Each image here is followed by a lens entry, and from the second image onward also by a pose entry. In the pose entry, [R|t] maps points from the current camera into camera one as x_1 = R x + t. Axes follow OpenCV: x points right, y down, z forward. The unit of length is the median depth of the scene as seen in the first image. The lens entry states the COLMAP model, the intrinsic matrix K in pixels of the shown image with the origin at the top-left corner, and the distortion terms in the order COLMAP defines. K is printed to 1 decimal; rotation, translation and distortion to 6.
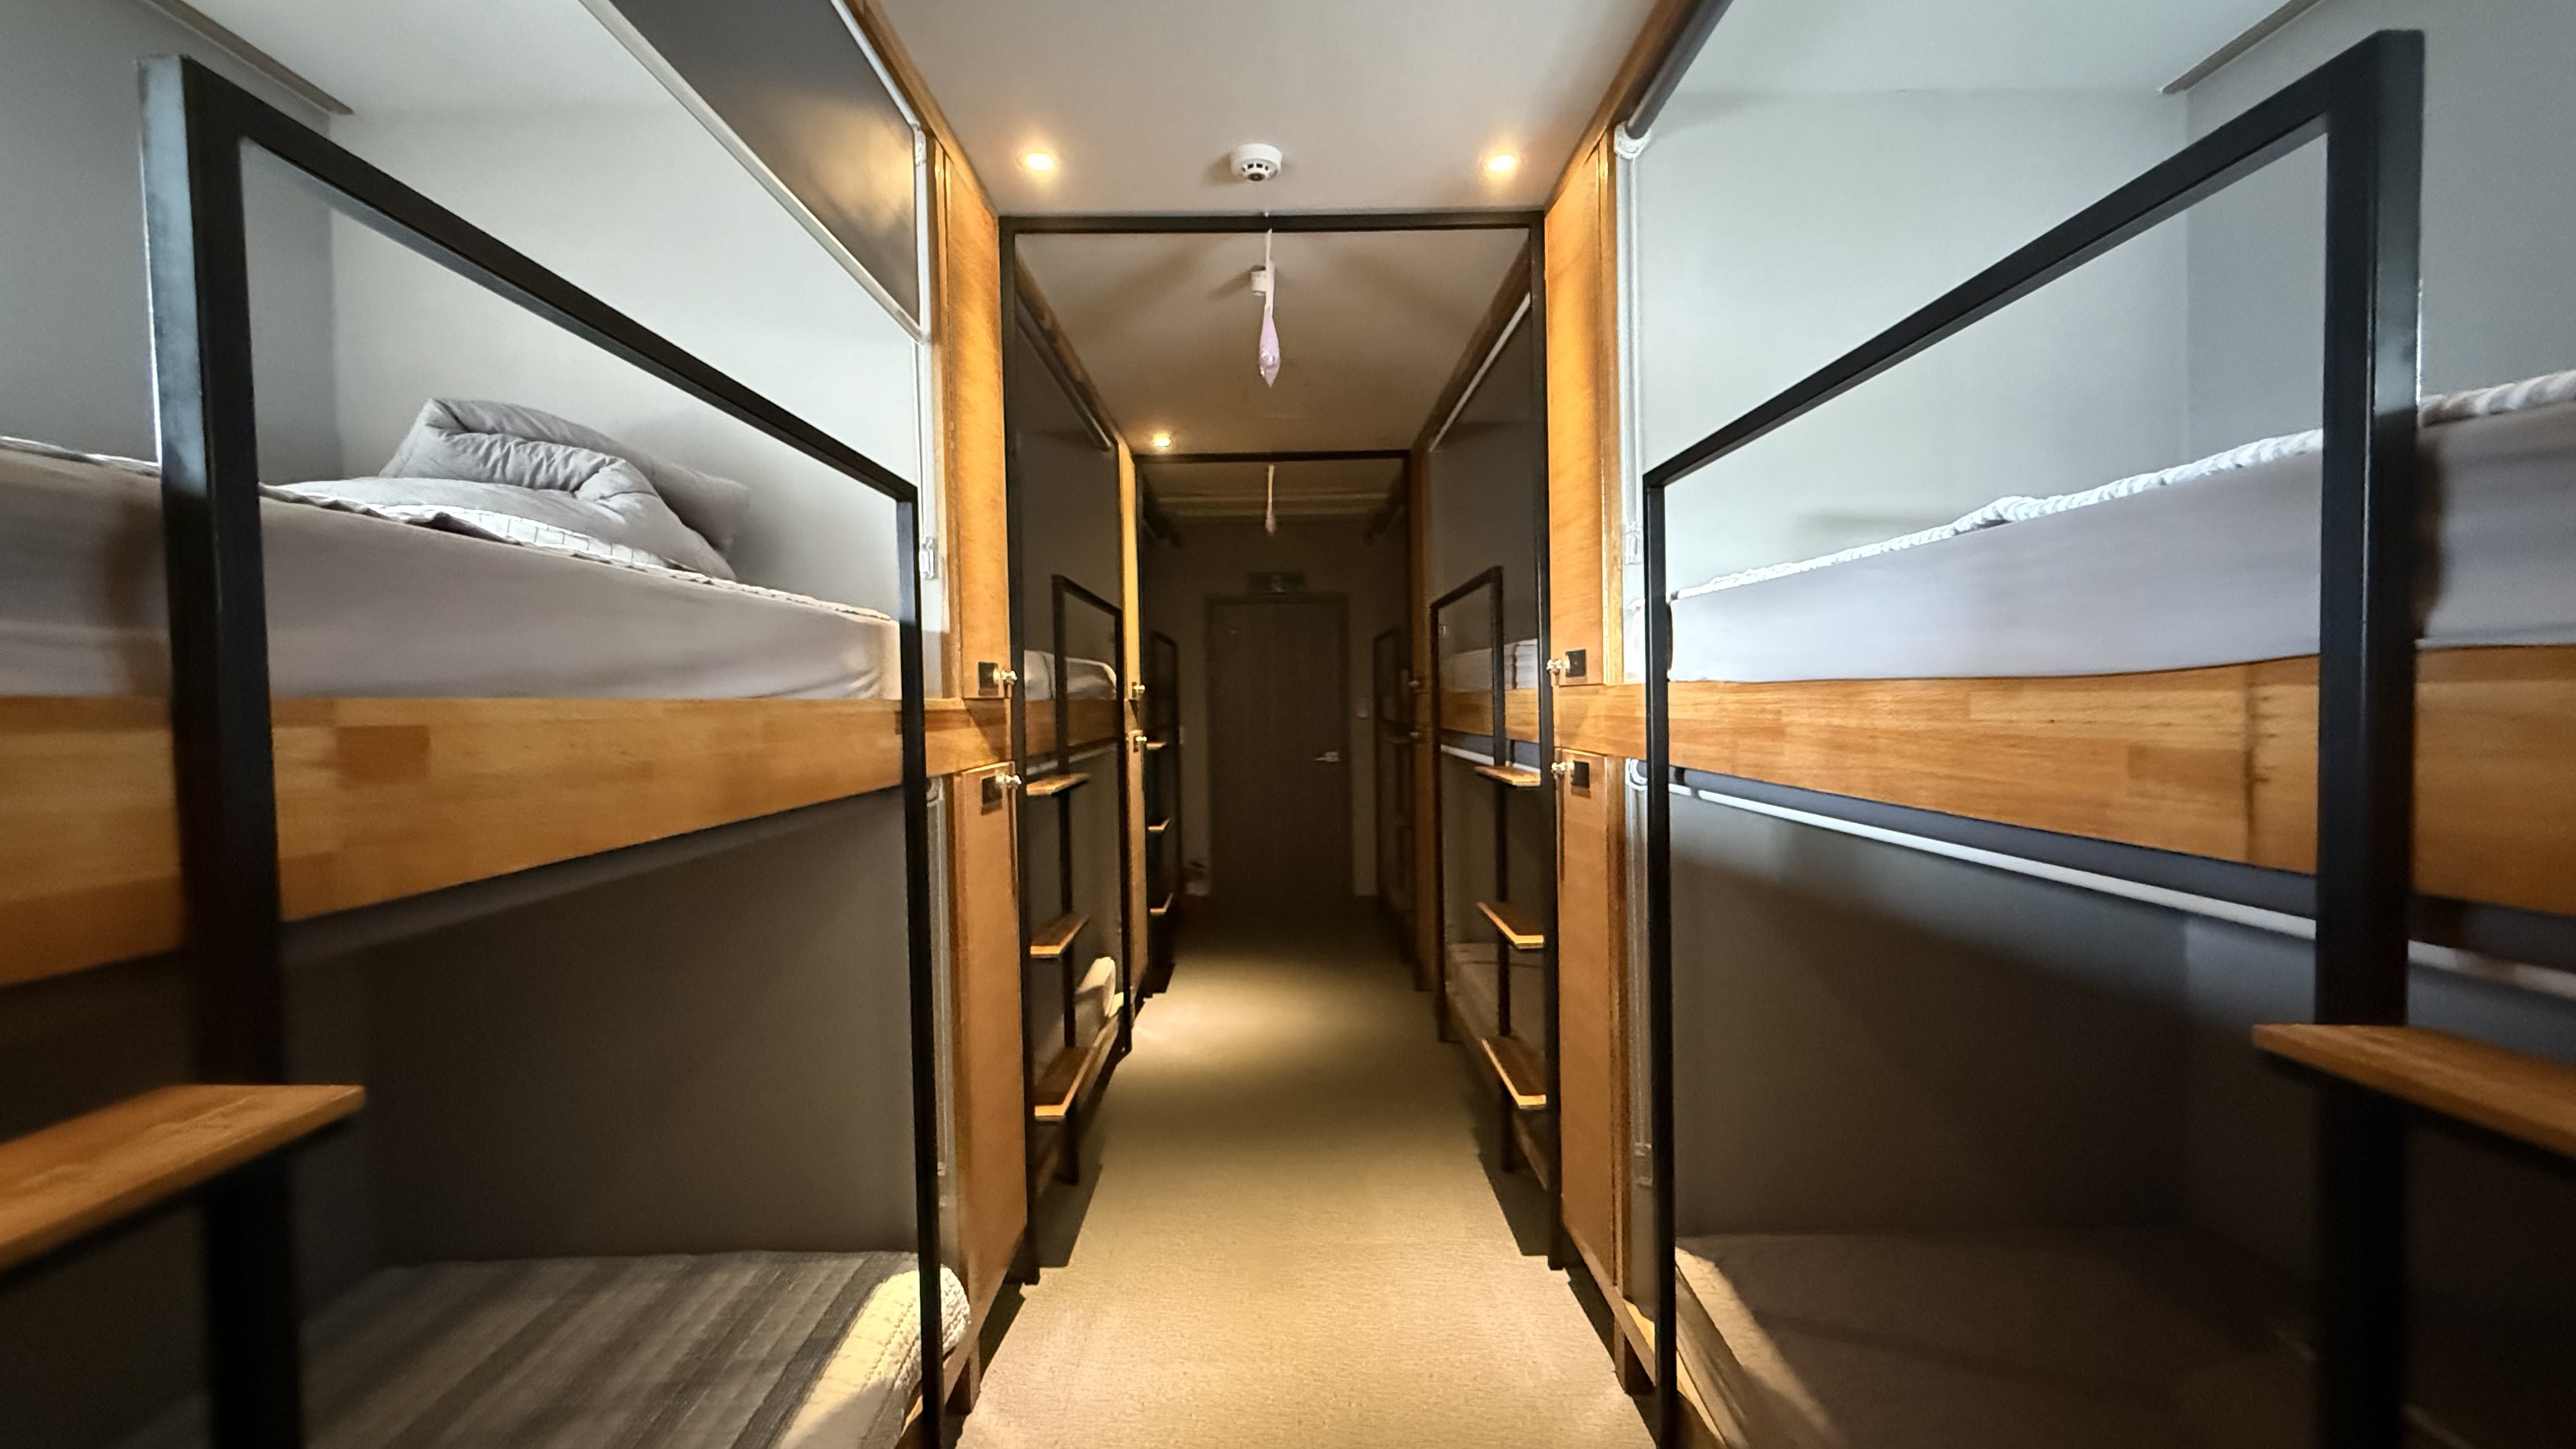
lens RADIAL K [[1027.8, 0, 1291.5], [0, 1027.8, 730.9], [0, 0, 1]] dist [-0.000346, 0.000010]
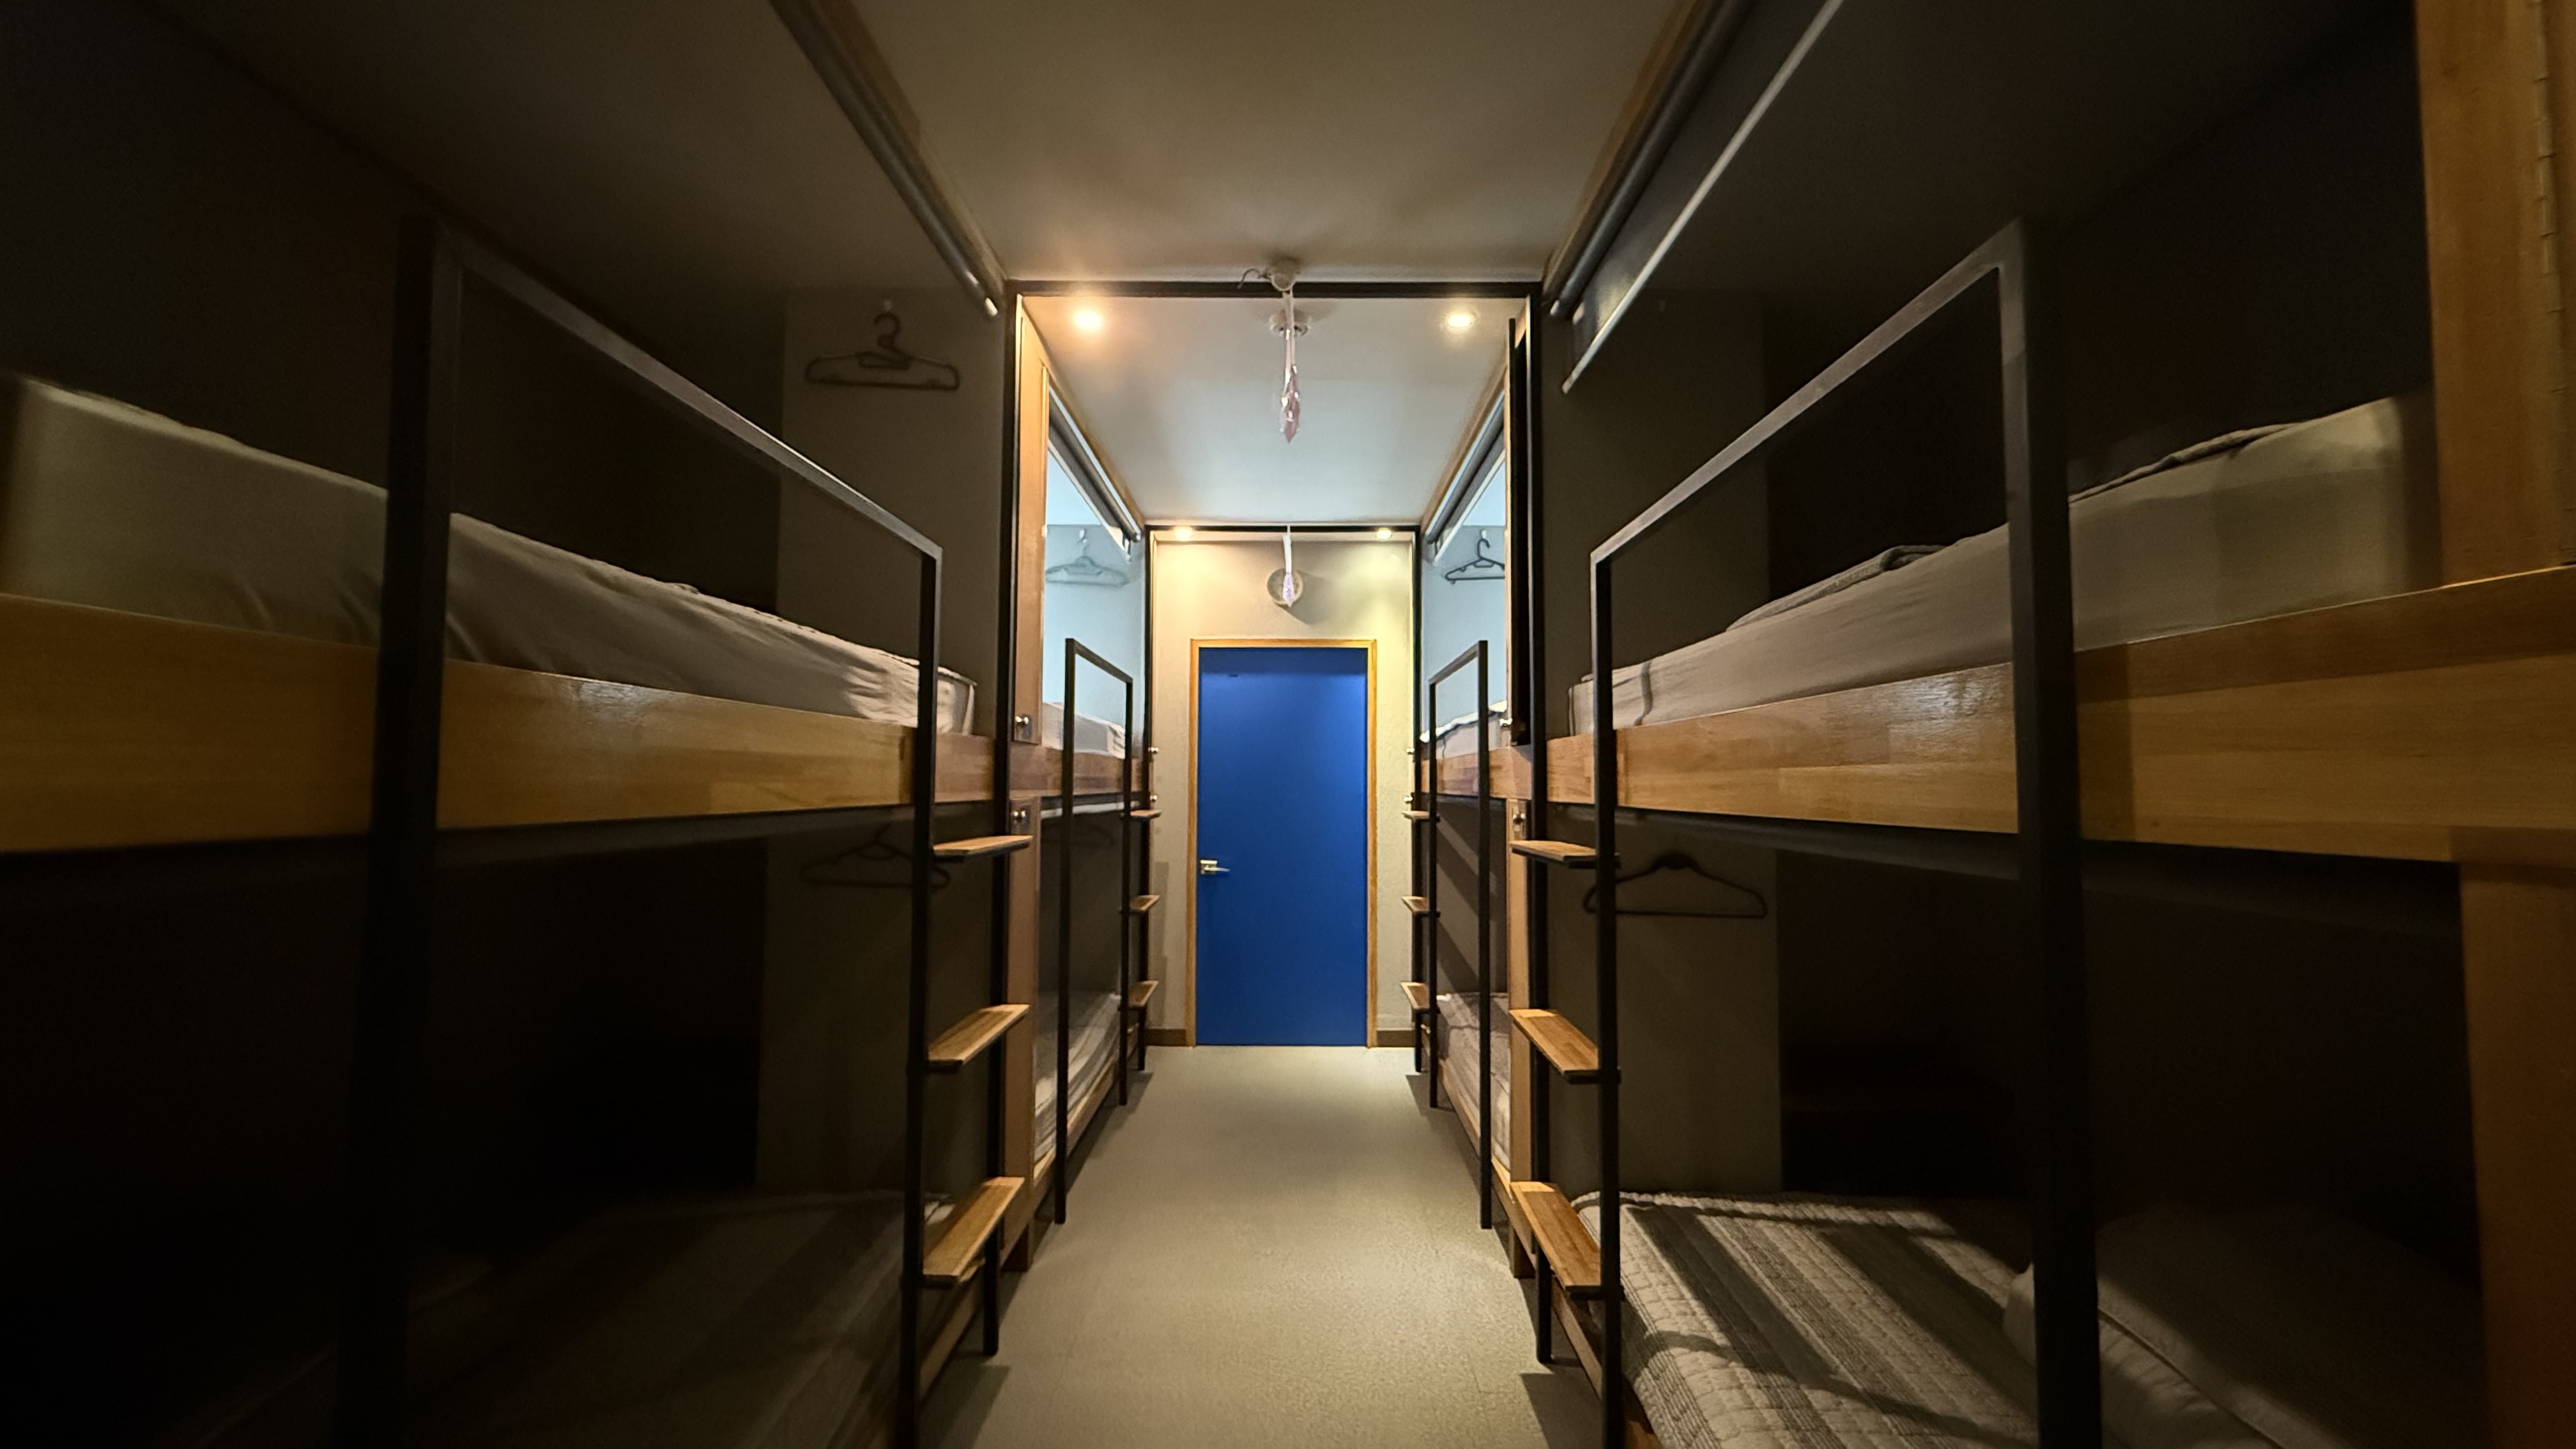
lens RADIAL K [[1027.8, 0, 1283.7], [0, 1027.8, 714.7], [0, 0, 1]] dist [-0.000346, 0.000010]
pose [[0.999714, 0.022885, -0.006877, 0.010205], [-0.023340, 0.996857, -0.075707, 0.011791], [0.005123, 0.075846, 0.997106, -0.414960]]
